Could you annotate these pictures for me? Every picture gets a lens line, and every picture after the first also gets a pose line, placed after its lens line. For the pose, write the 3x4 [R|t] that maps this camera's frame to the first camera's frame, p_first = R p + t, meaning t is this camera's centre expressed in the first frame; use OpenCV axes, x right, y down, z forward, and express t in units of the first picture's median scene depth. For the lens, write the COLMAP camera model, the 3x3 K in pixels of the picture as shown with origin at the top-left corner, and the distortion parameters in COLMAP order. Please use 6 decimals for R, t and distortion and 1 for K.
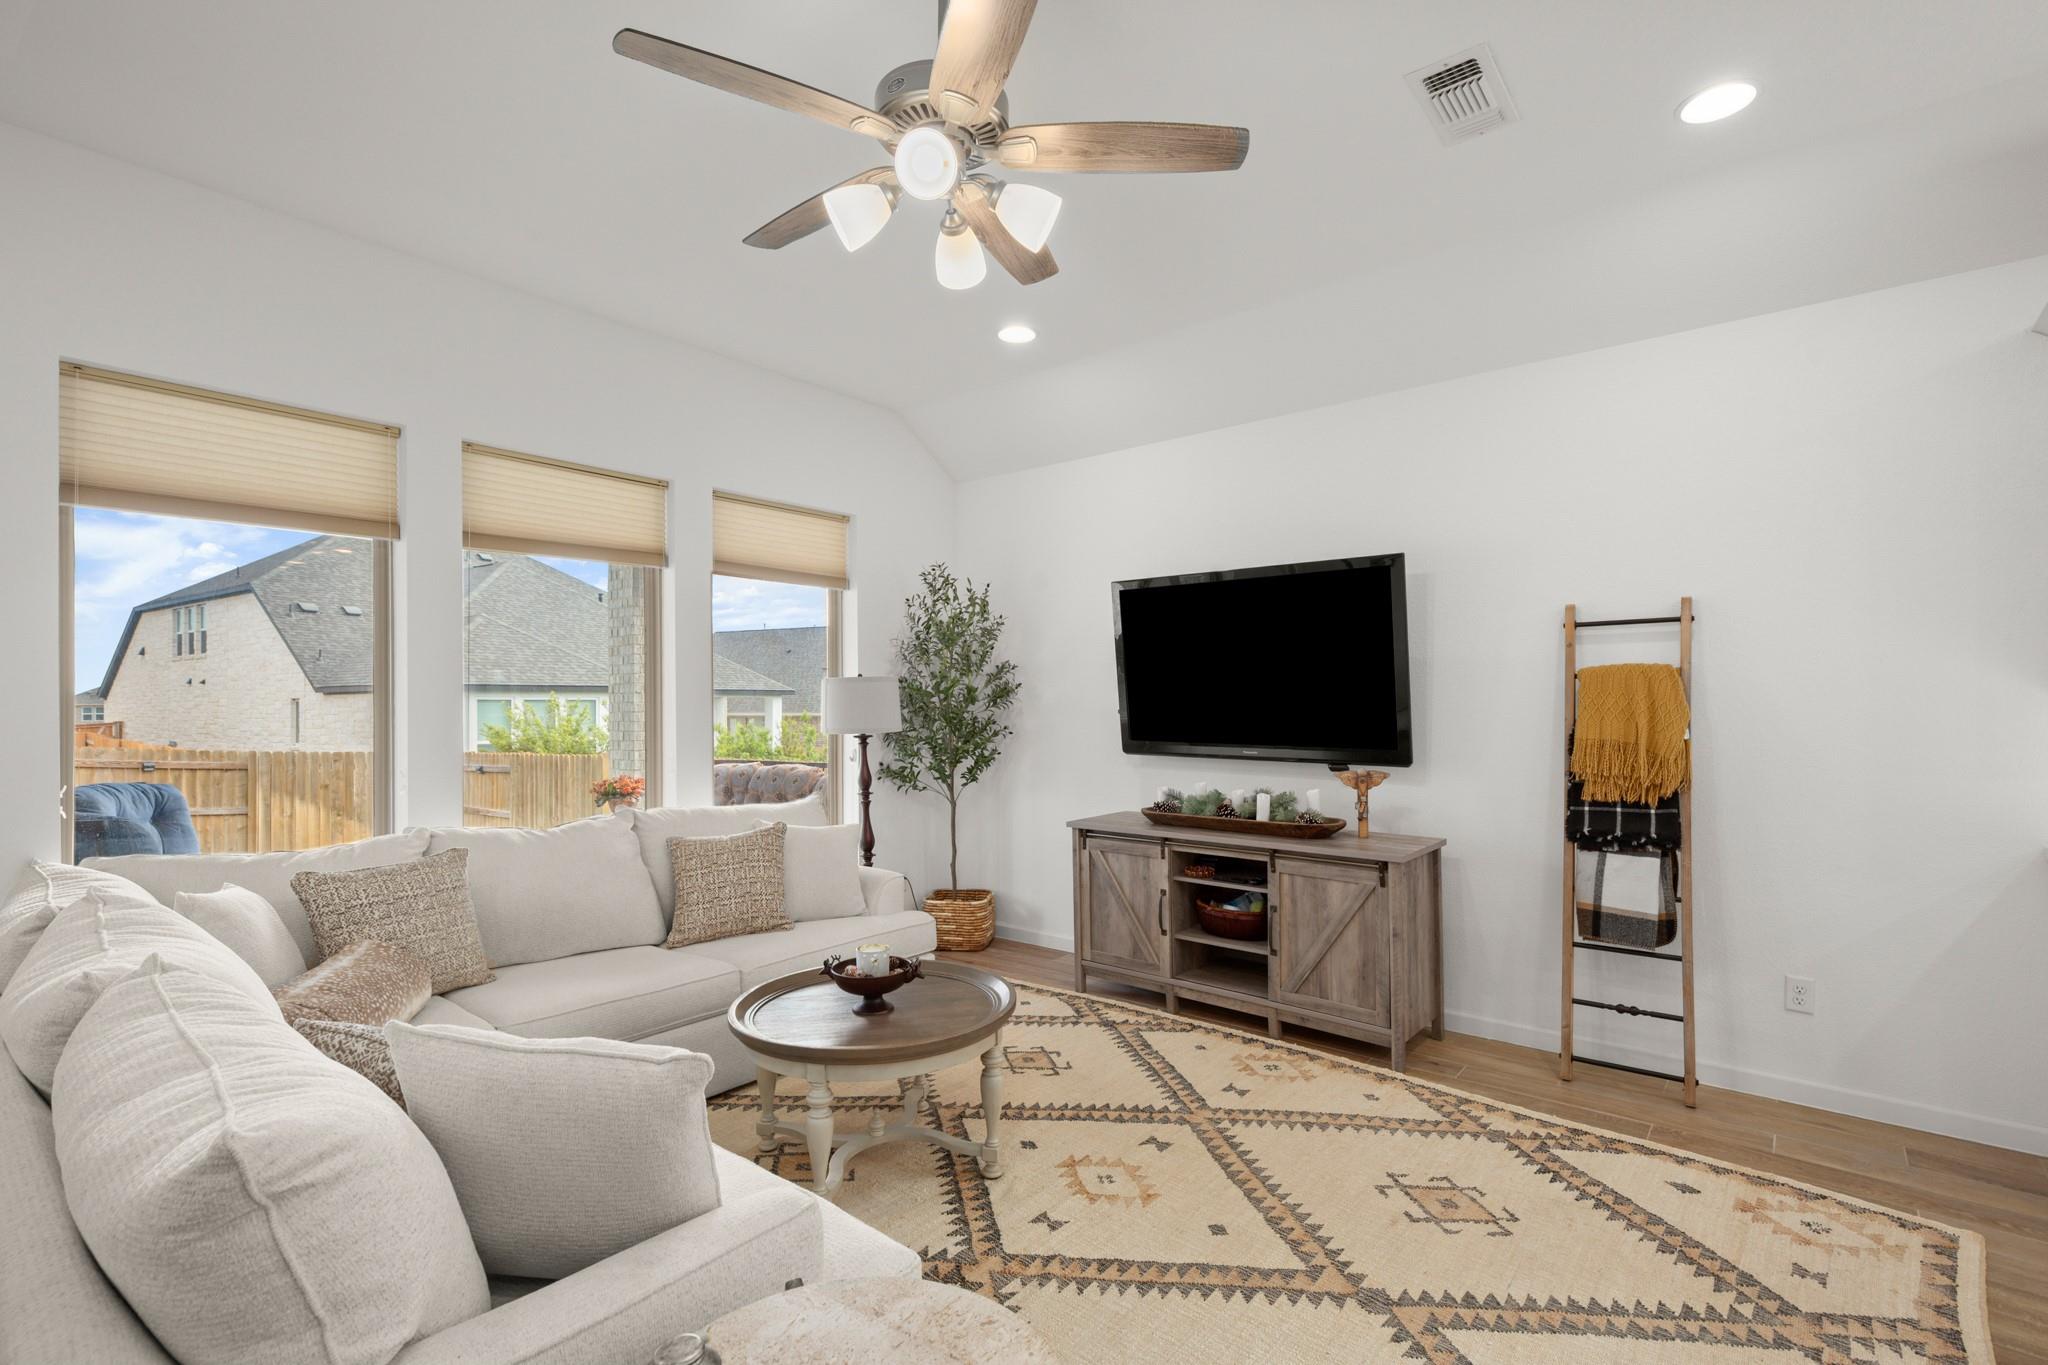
lens RADIAL K [[932.6, 0, 1027.9], [0, 932.6, 695.2], [0, 0, 1]] dist [0.013852, 0.000034]
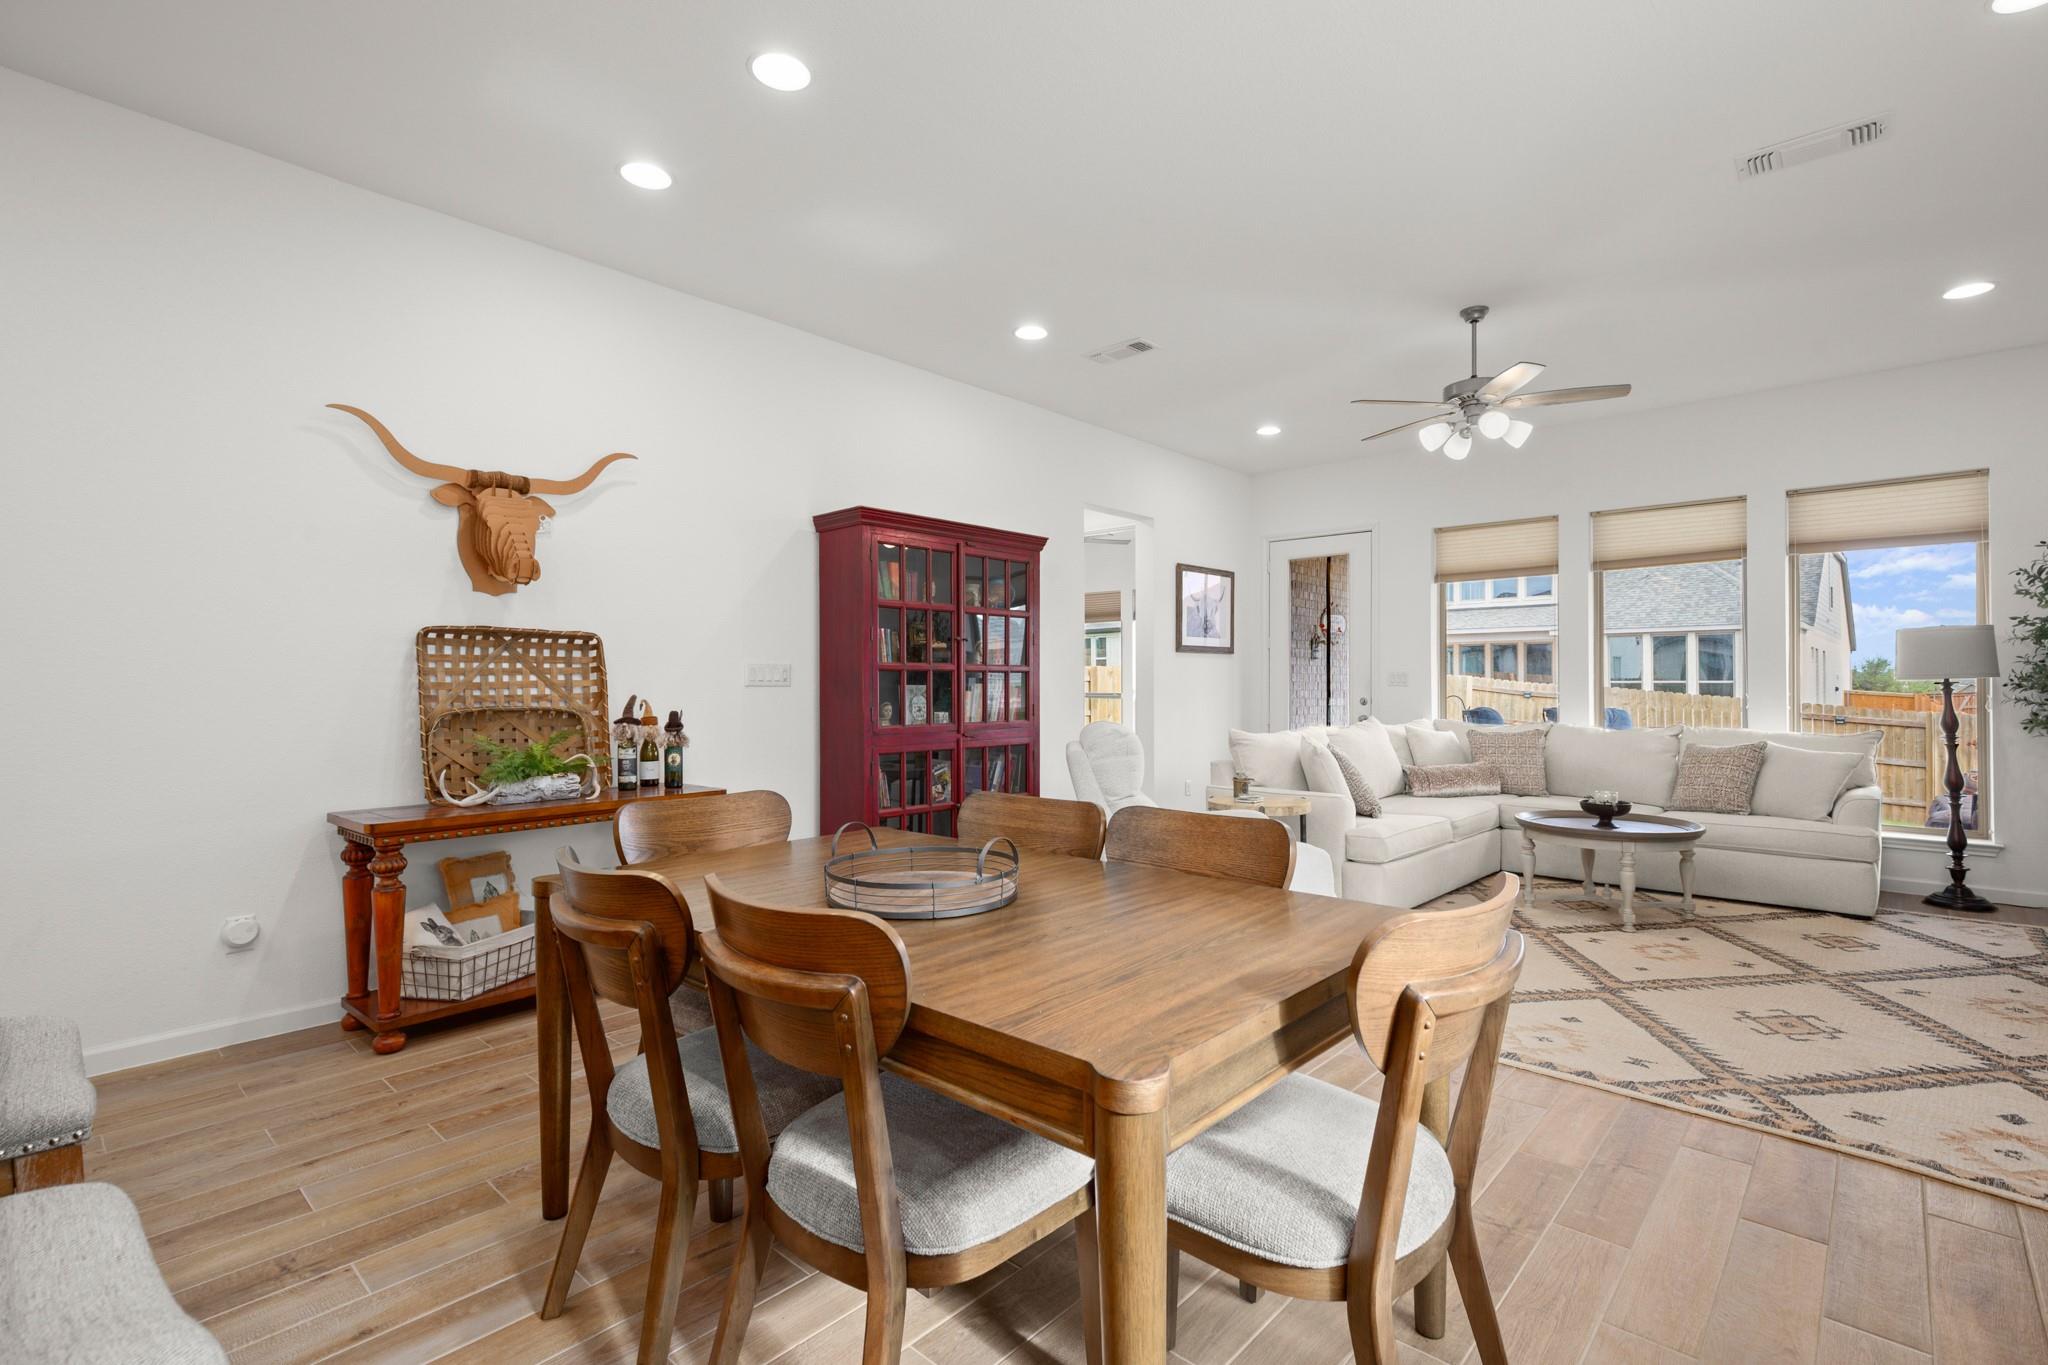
lens RADIAL K [[932.6, 0, 1057.6], [0, 932.6, 671.8], [0, 0, 1]] dist [0.013852, 0.000034]
pose [[-0.036773, -0.008495, -0.999288, 1.375479], [0.010376, 0.999907, -0.008882, 0.046530], [0.999270, -0.010695, -0.036681, 0.042886]]
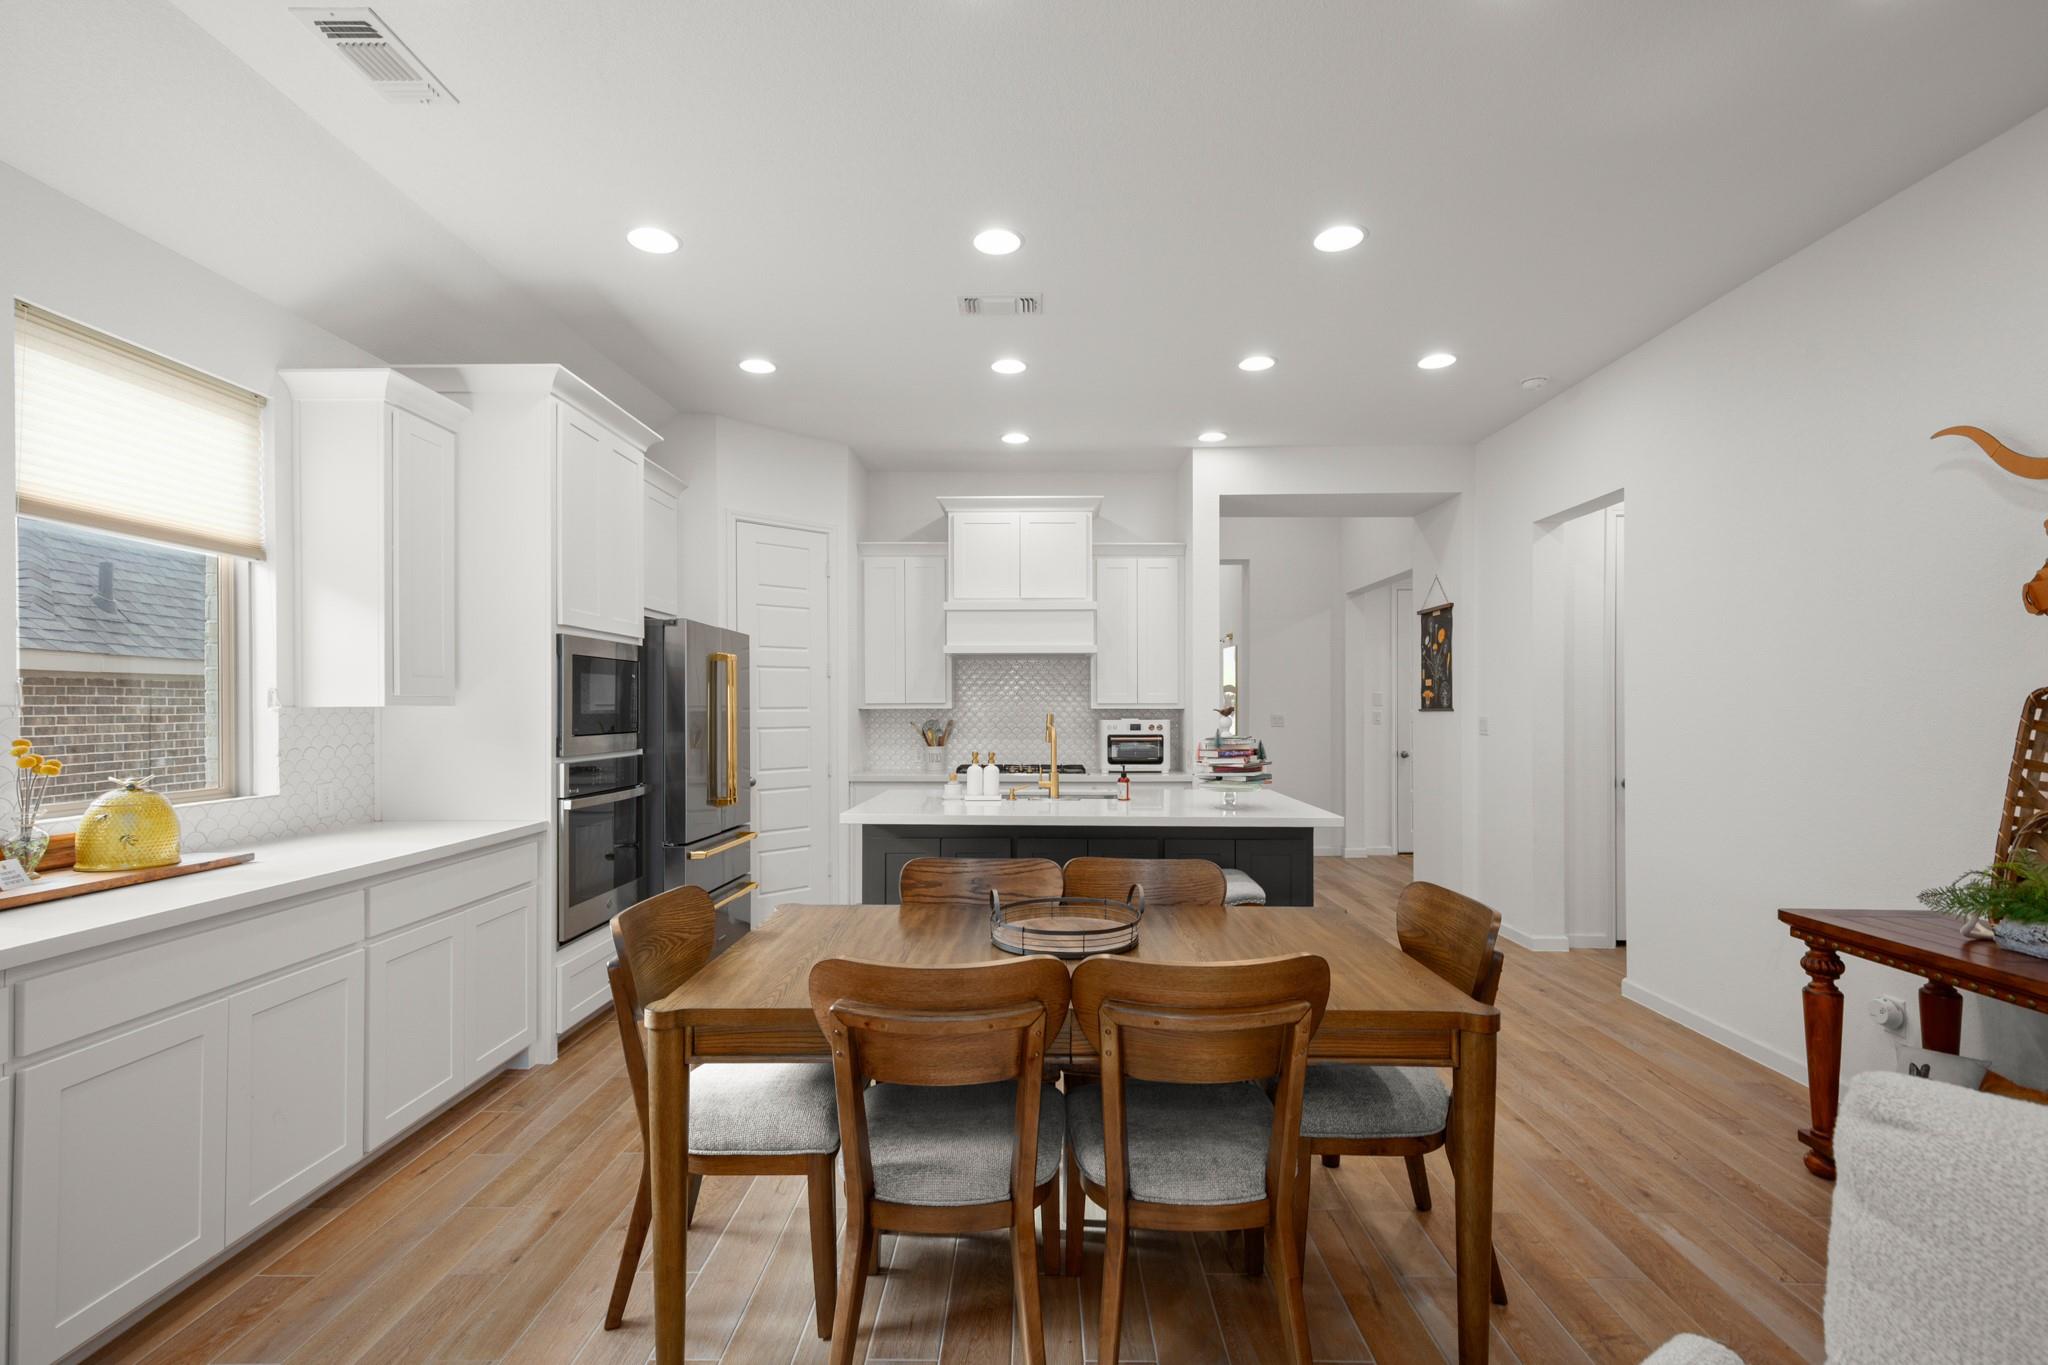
lens RADIAL K [[932.6, 0, 1031.3], [0, 932.6, 703.8], [0, 0, 1]] dist [0.013852, 0.000034]
pose [[-0.630126, 0.002754, 0.776488, 0.245096], [-0.004566, 0.999963, -0.007252, -0.000358], [-0.776479, -0.008115, -0.630091, 0.423009]]
